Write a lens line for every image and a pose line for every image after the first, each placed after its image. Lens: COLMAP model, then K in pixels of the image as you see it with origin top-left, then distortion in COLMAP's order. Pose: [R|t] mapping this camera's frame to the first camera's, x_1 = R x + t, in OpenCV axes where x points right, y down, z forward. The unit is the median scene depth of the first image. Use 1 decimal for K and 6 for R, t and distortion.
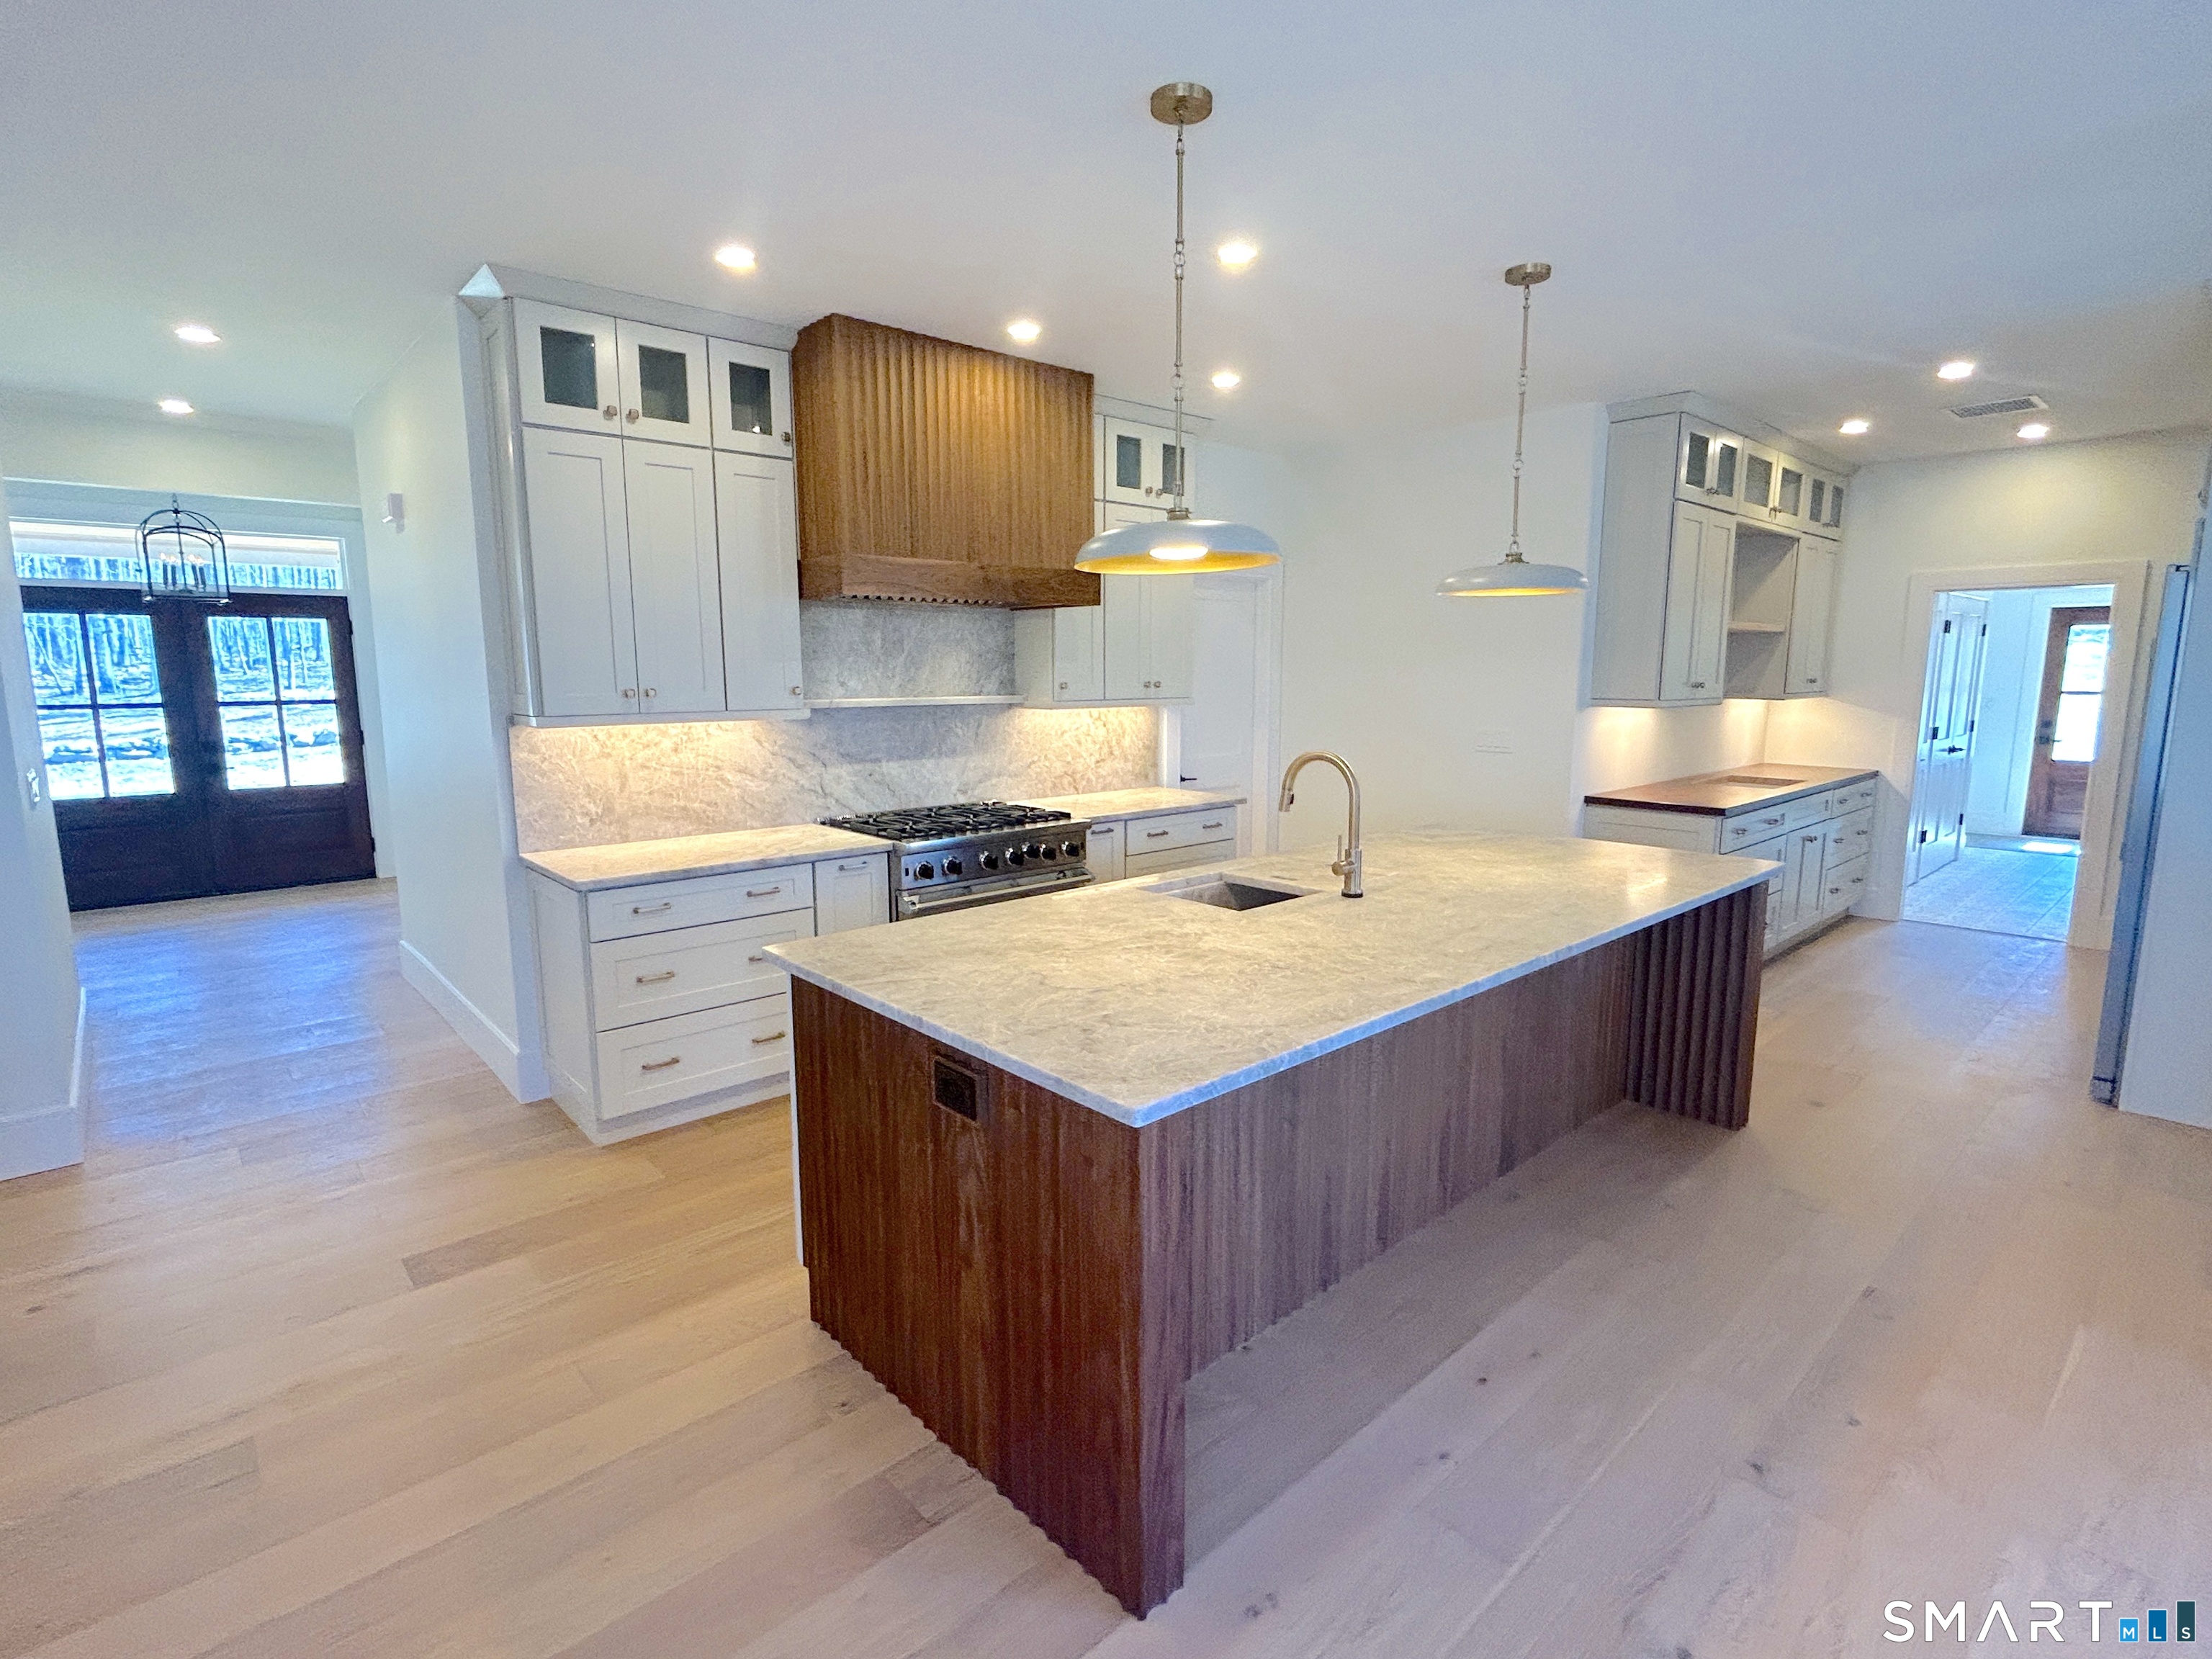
lens RADIAL K [[1086.7, 0, 1112.2], [0, 1086.7, 841.4], [0, 0, 1]] dist [0.000061, -0.000096]
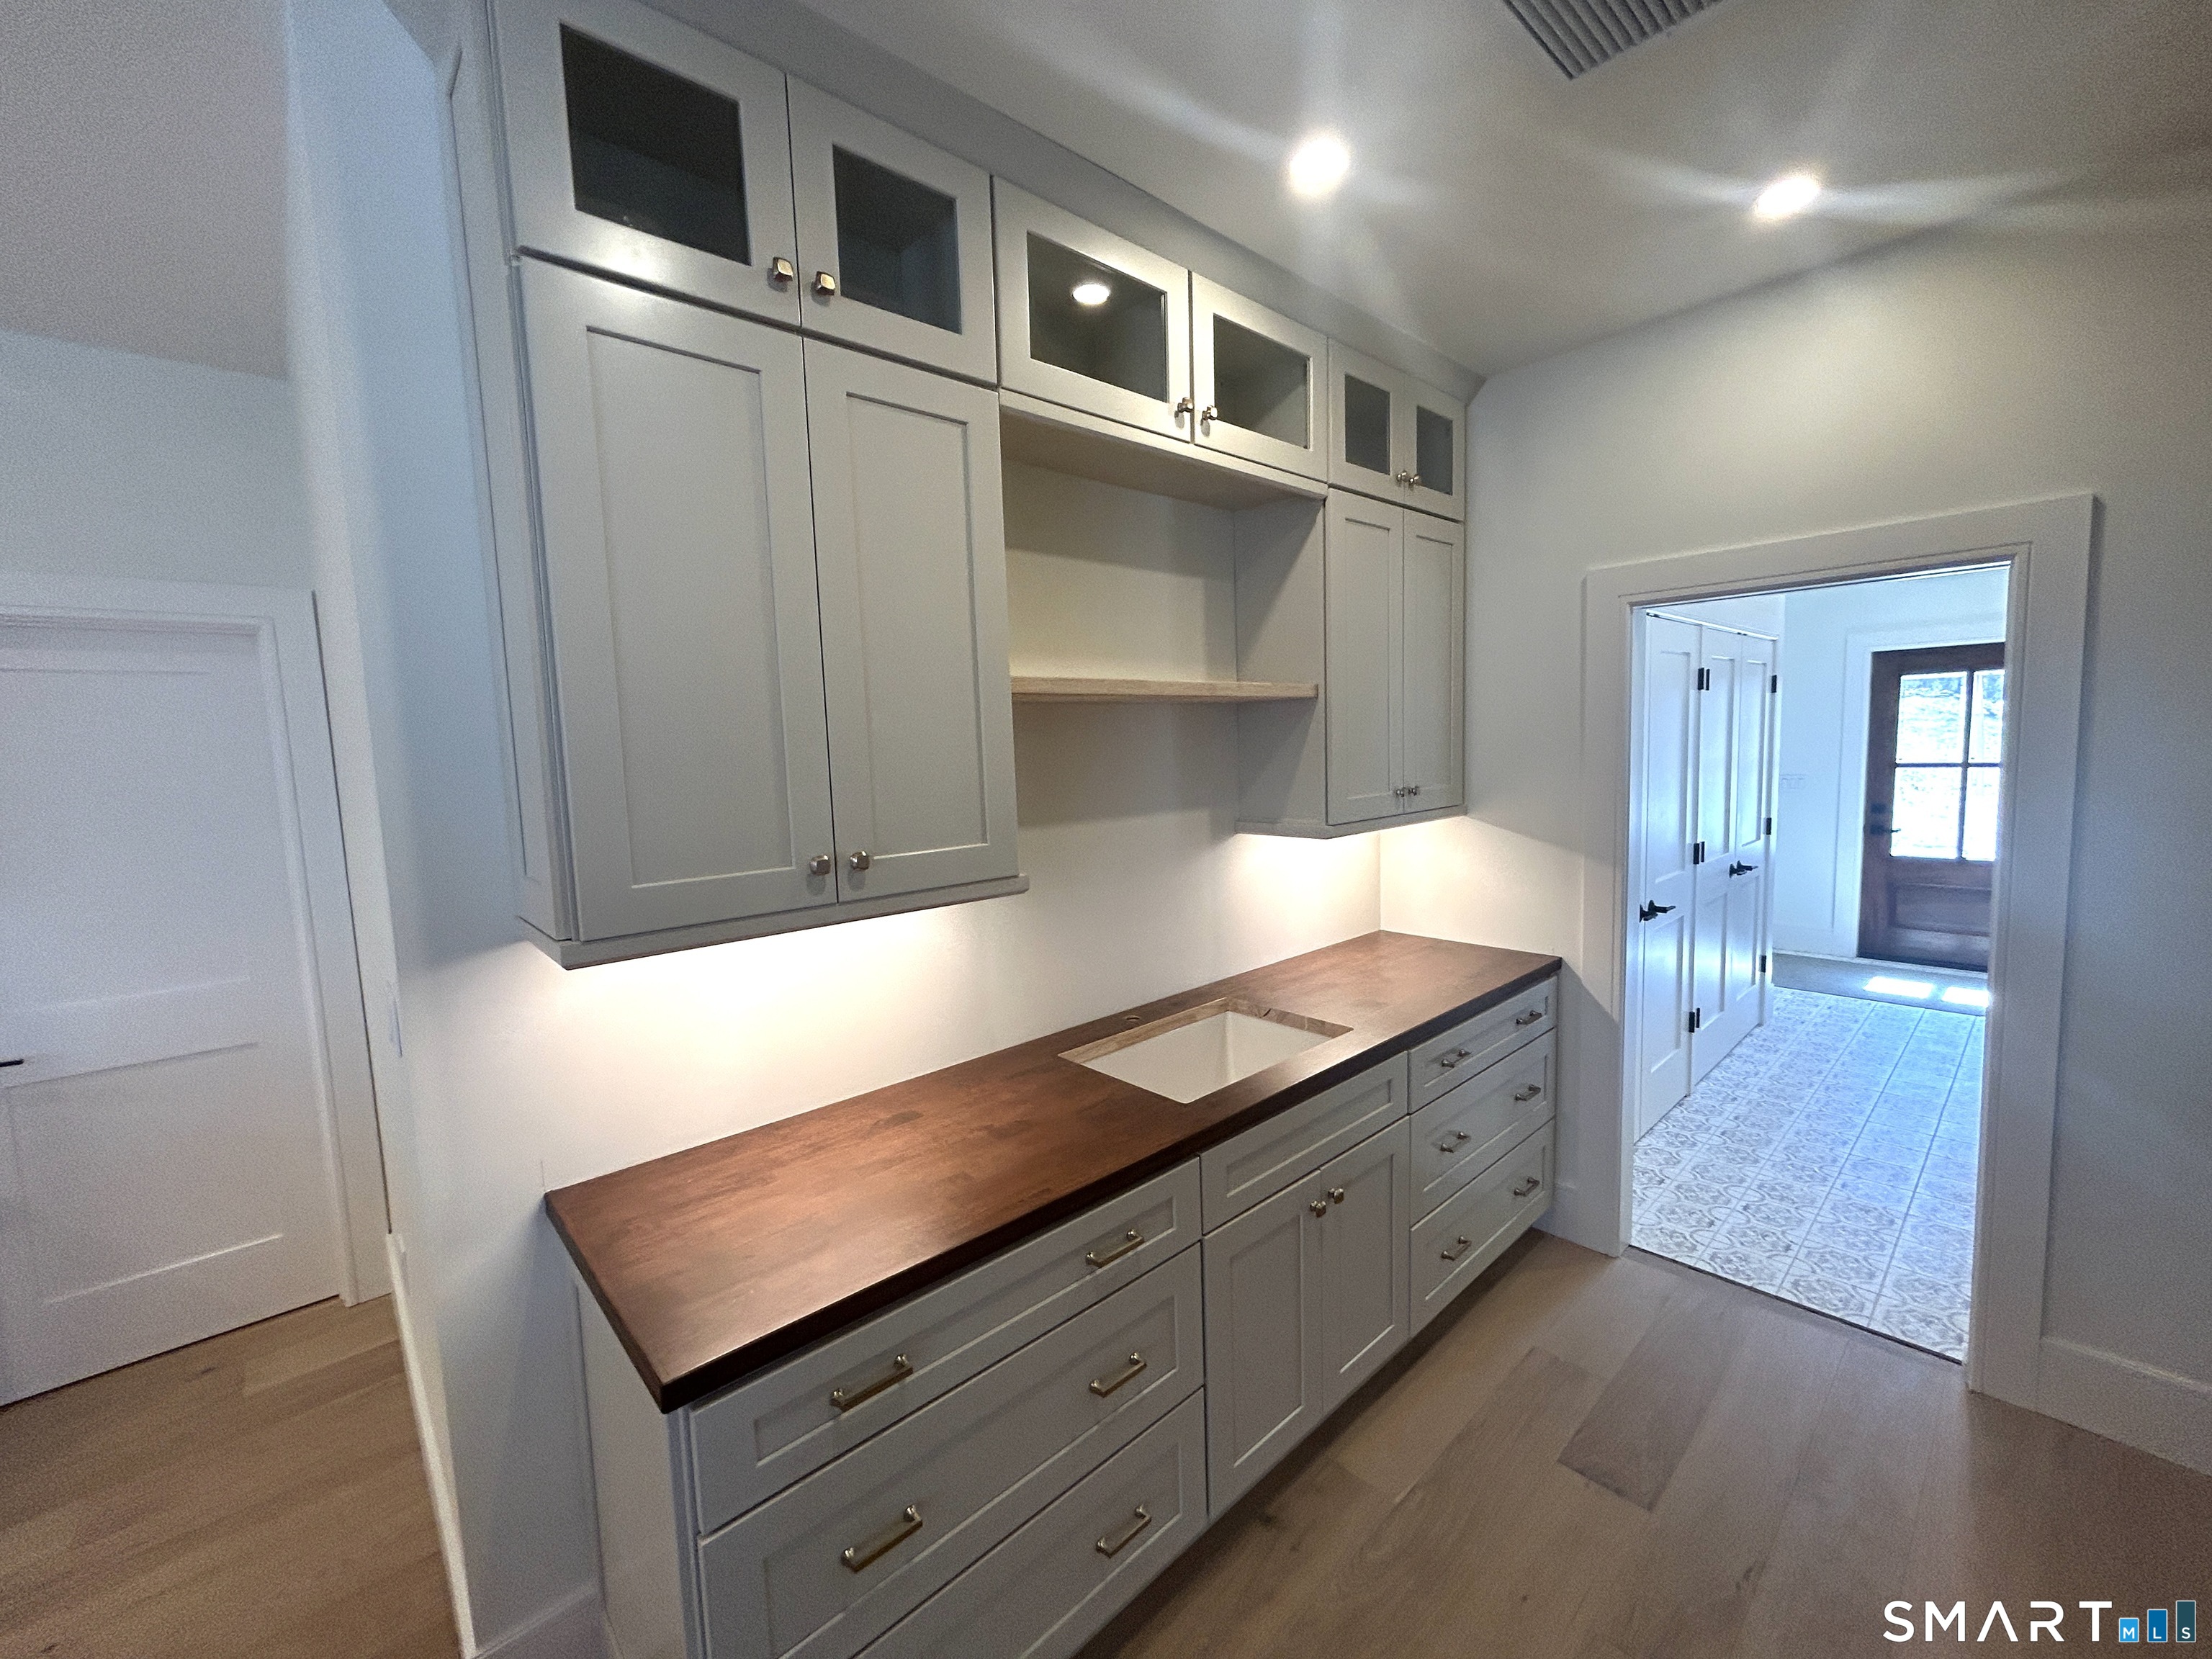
lens RADIAL K [[892.4, 0, 1106.0], [0, 892.4, 829.5], [0, 0, 1]] dist [-0.001233, 0.004064]
pose [[0.999463, -0.032693, -0.002301, 0.375611], [0.032484, 0.997504, -0.062699, -0.081213], [0.004345, 0.062590, 0.998030, 0.438815]]
